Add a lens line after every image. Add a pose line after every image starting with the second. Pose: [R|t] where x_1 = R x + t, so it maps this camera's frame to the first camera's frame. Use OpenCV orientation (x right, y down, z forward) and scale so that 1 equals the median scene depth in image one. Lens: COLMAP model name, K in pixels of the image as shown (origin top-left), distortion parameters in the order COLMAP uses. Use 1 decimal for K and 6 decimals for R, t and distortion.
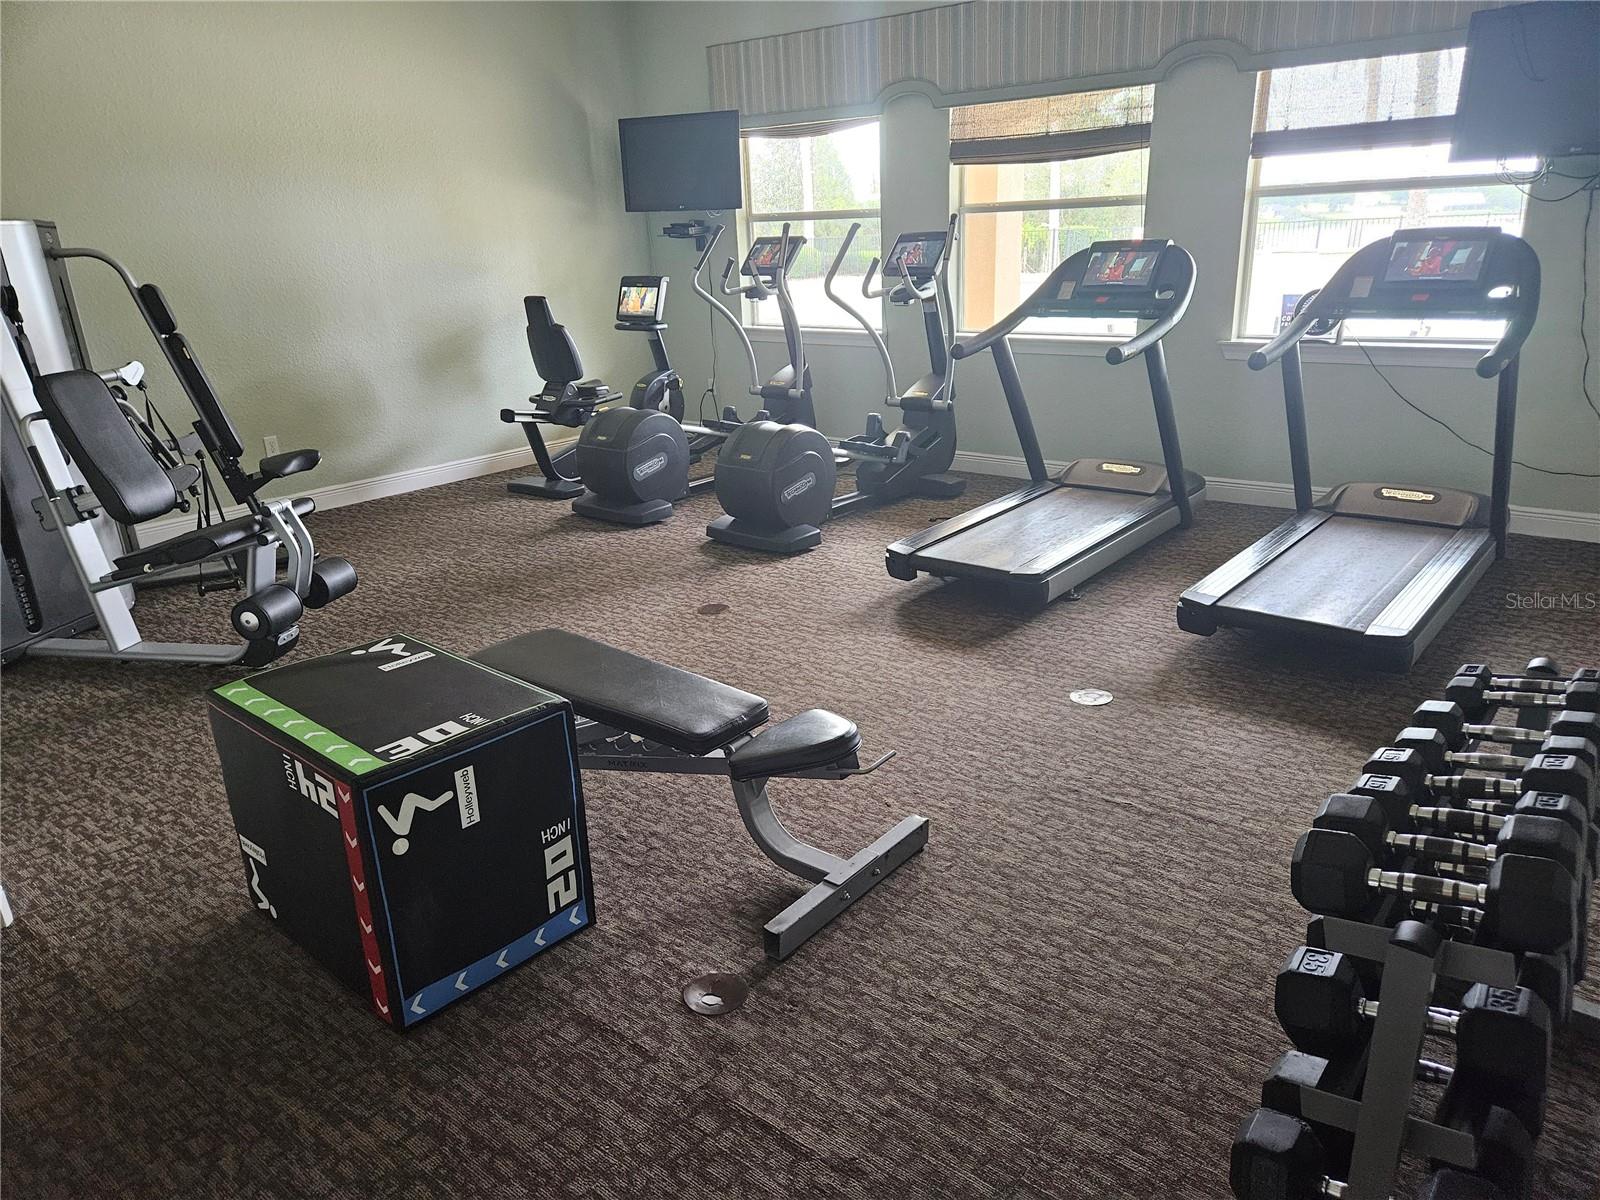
lens RADIAL K [[1076.2, 0, 804.7], [0, 1076.2, 601.8], [0, 0, 1]] dist [0.046811, -0.008935]
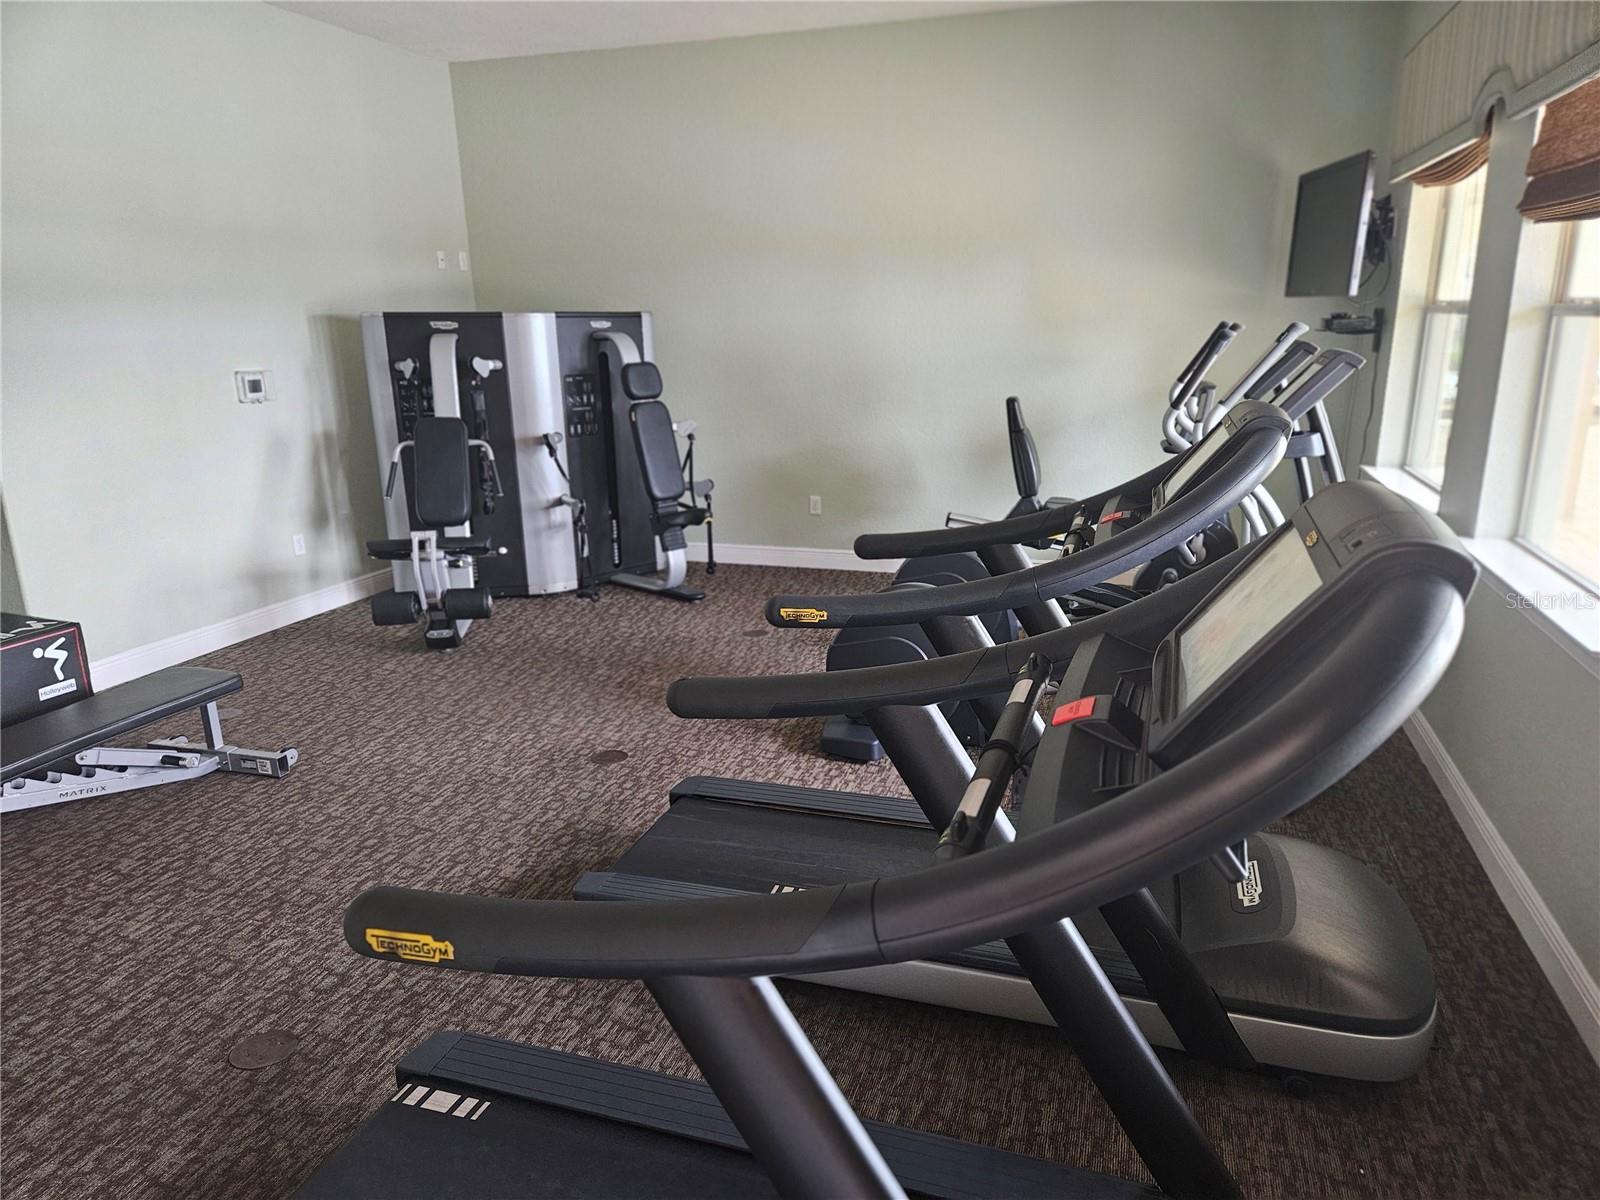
lens RADIAL K [[1076.2, 0, 807.0], [0, 1076.2, 599.1], [0, 0, 1]] dist [0.046811, -0.008935]
pose [[0.396496, 0.264953, -0.878971, 0.657699], [-0.312227, 0.939291, 0.142292, -0.265728], [0.863310, 0.218020, 0.455151, 0.662079]]
